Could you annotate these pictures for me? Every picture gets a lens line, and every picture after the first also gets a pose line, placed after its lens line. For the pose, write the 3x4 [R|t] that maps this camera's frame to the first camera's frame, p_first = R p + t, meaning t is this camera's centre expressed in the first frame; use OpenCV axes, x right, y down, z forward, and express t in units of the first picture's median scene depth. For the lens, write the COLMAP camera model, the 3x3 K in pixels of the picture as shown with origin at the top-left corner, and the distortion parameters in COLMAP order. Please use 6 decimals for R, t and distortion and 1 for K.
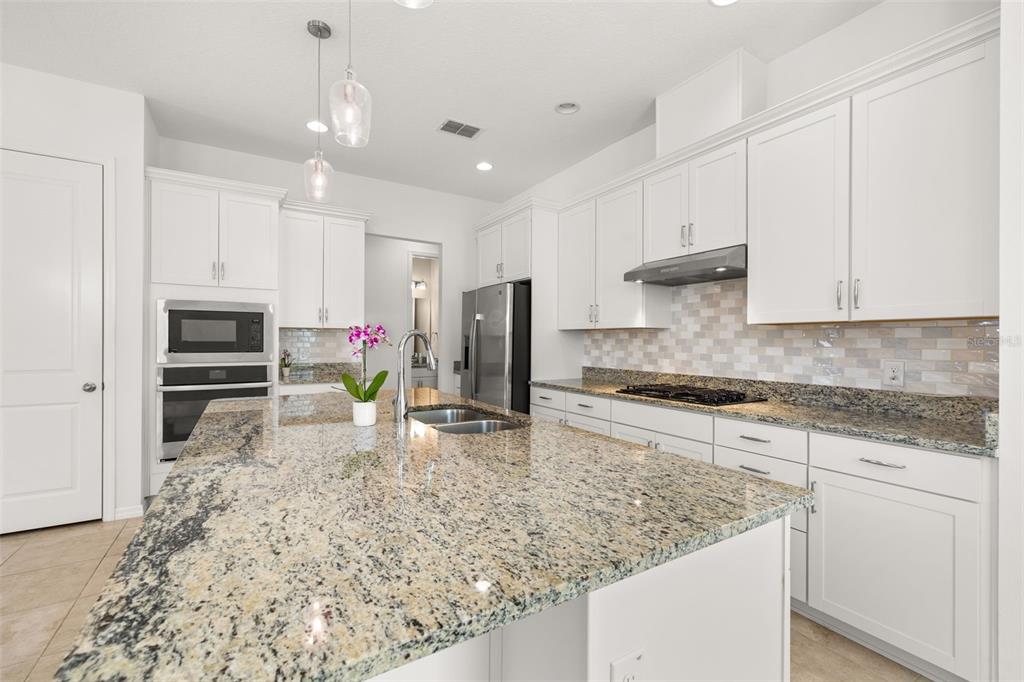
lens RADIAL K [[435.2, 0, 510.3], [0, 435.2, 336.5], [0, 0, 1]] dist [0.000054, -0.000428]
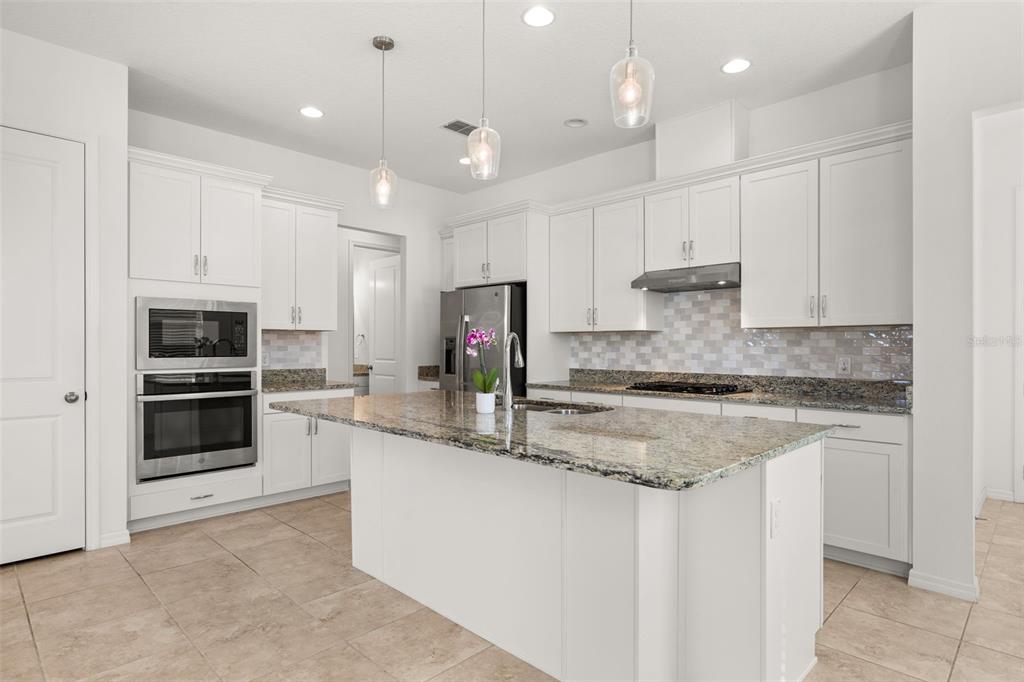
lens RADIAL K [[550.6, 0, 512.0], [0, 550.6, 341.0], [0, 0, 1]] dist [-0.001782, 0.000585]
pose [[0.970107, -0.002455, 0.242664, -0.357909], [0.001962, 0.999995, 0.002276, 0.002343], [-0.242668, -0.001732, 0.970108, -0.269893]]
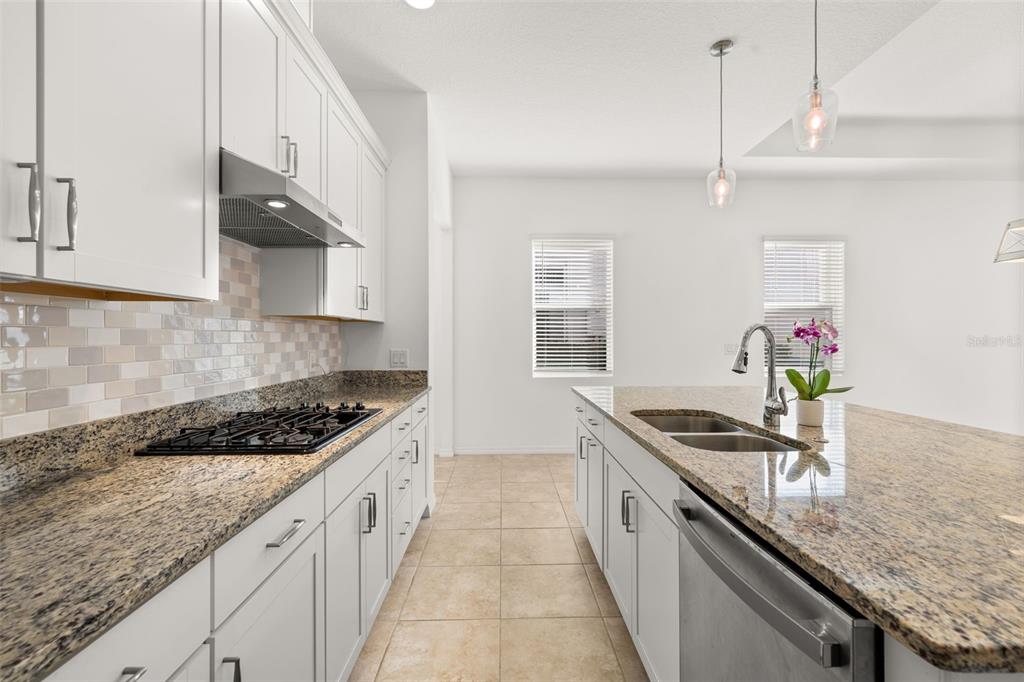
lens RADIAL K [[435.2, 0, 510.3], [0, 435.2, 336.5], [0, 0, 1]] dist [0.000054, -0.000428]
pose [[-0.865644, -0.000582, 0.500660, -0.134569], [-0.005892, 0.999942, -0.009024, 0.014447], [-0.500626, -0.010762, -0.865597, 1.211956]]
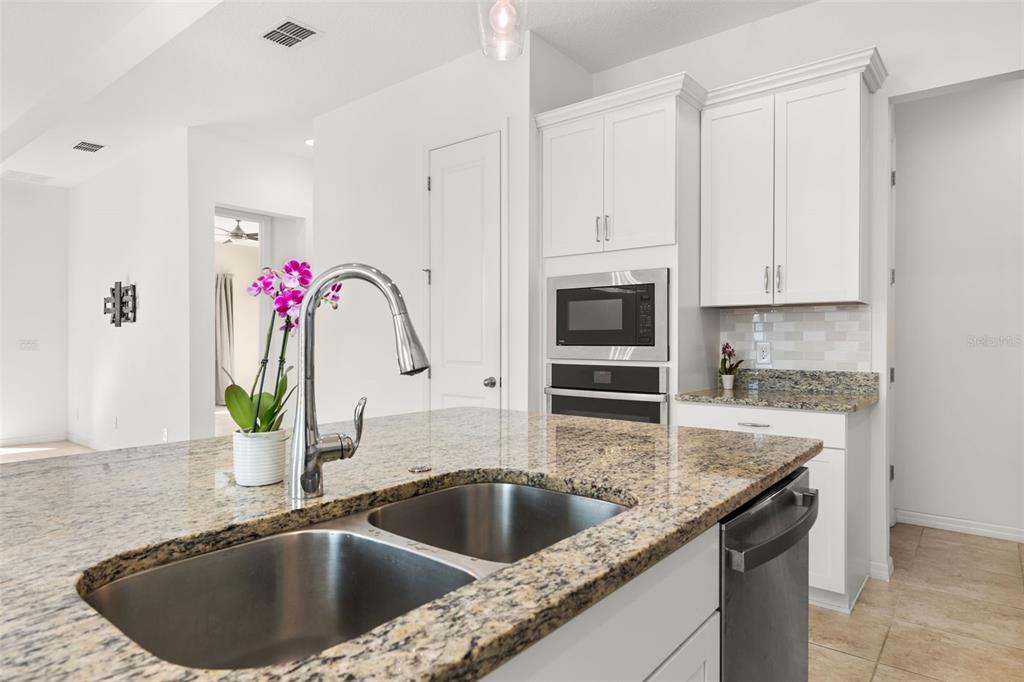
lens RADIAL K [[595.6, 0, 512.0], [0, 595.6, 341.0], [0, 0, 1]] dist [0.000446, -0.000270]
pose [[0.342172, -0.003821, -0.939630, 0.192356], [0.008063, 0.999967, -0.001131, 0.031582], [0.939603, -0.007189, 0.342192, 0.586533]]
